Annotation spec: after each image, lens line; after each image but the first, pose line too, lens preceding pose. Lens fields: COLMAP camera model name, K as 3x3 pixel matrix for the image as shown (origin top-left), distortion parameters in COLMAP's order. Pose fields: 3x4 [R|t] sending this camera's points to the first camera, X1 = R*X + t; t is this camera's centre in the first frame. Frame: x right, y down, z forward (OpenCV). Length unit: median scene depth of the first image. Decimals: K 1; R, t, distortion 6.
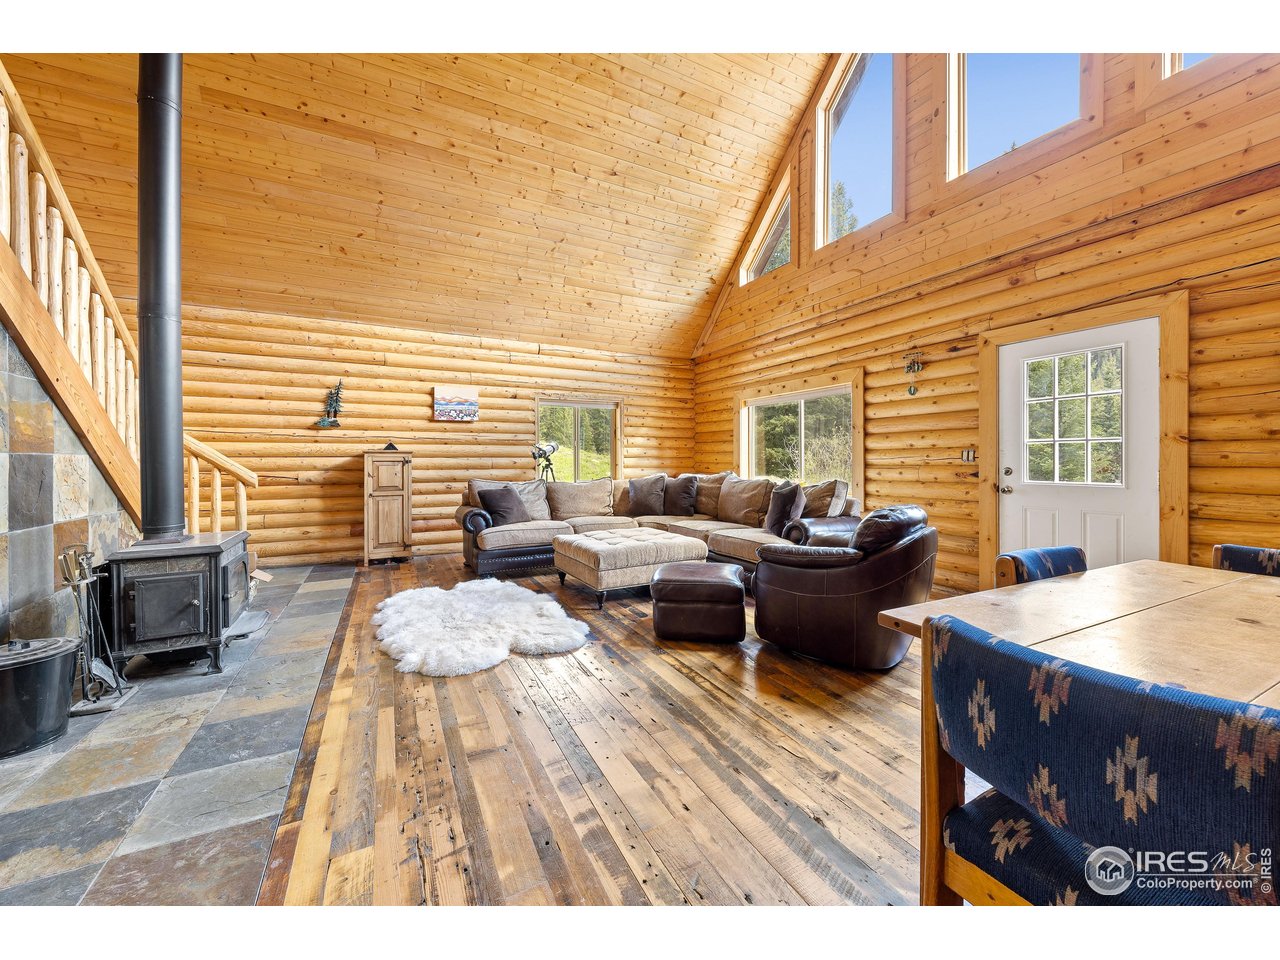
lens RADIAL K [[495.3, 0, 640.9], [0, 495.3, 459.7], [0, 0, 1]] dist [0.013786, -0.006386]
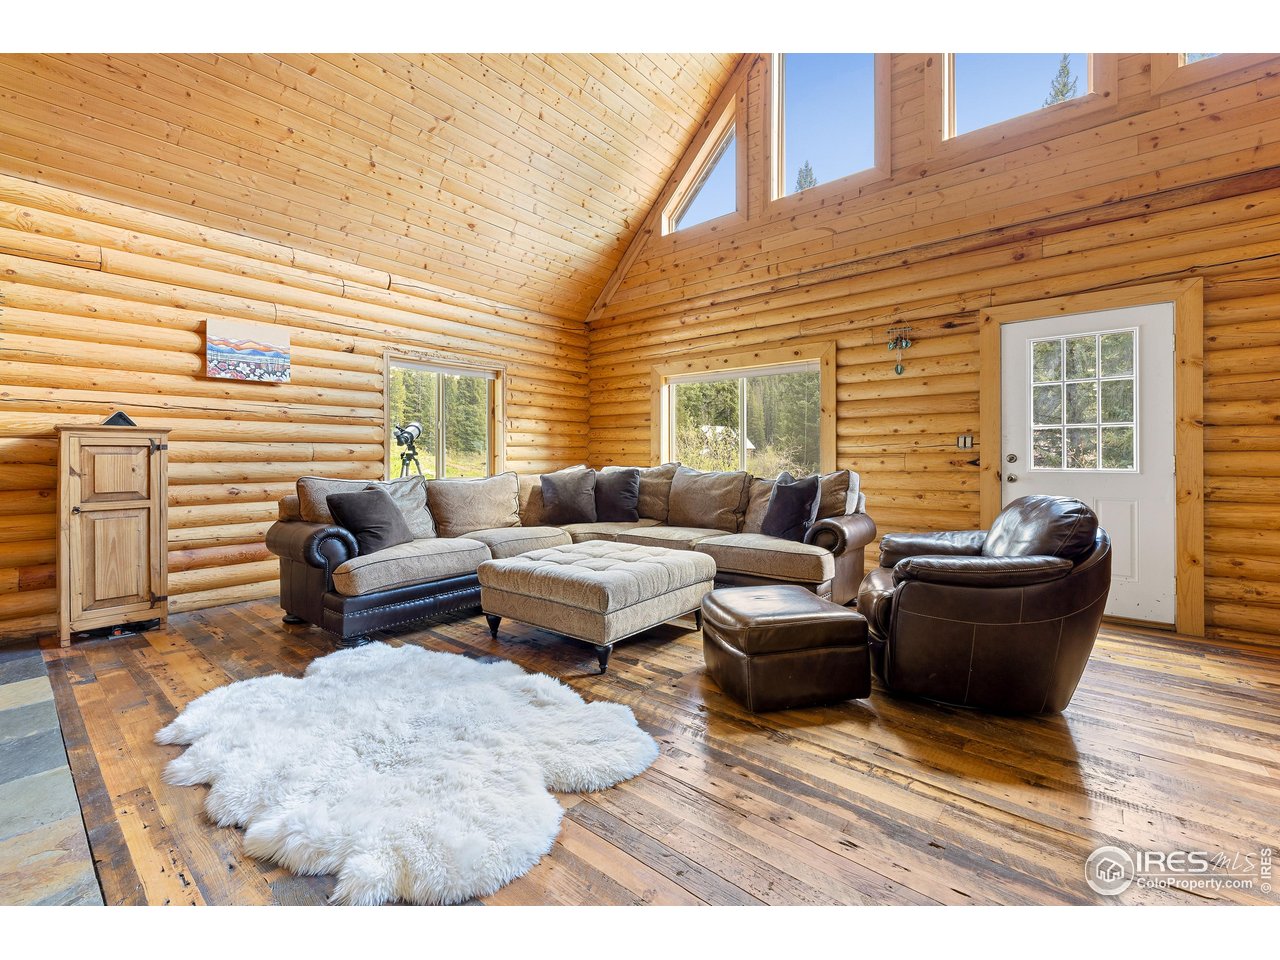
lens RADIAL K [[547.1, 0, 644.5], [0, 547.1, 455.7], [0, 0, 1]] dist [0.017114, -0.009890]
pose [[0.920612, 0.000938, 0.390478, -0.230384], [-0.000434, 0.999999, -0.001378, 0.015218], [-0.390478, 0.001099, 0.920611, 0.241277]]
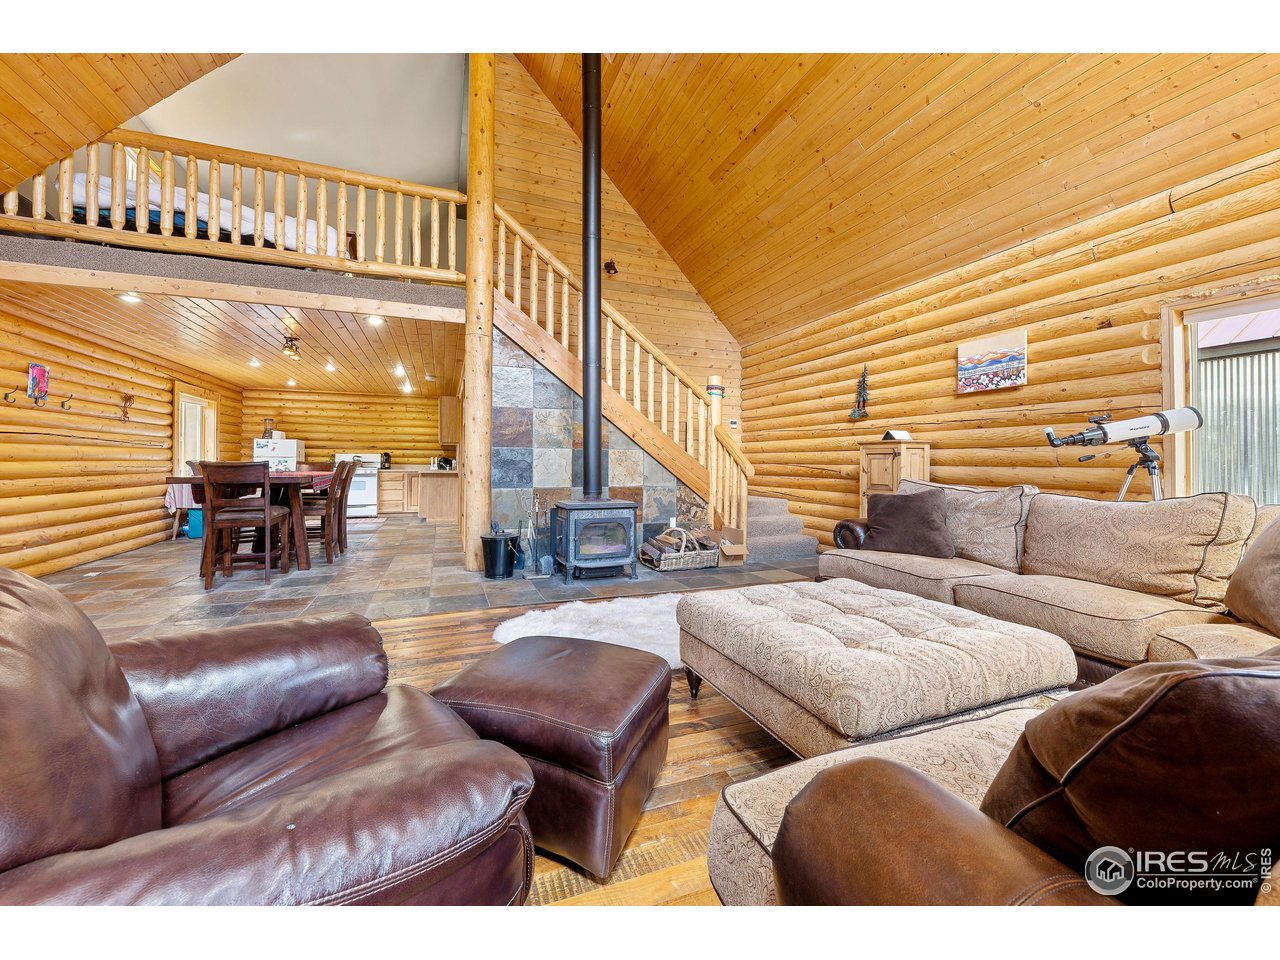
lens RADIAL K [[495.3, 0, 640.9], [0, 495.3, 459.7], [0, 0, 1]] dist [0.013786, -0.006386]
pose [[-0.091939, -0.001046, -0.995764, 0.367729], [-0.003248, 0.999994, -0.000751, 0.015727], [0.995759, 0.003165, -0.091942, 0.734061]]
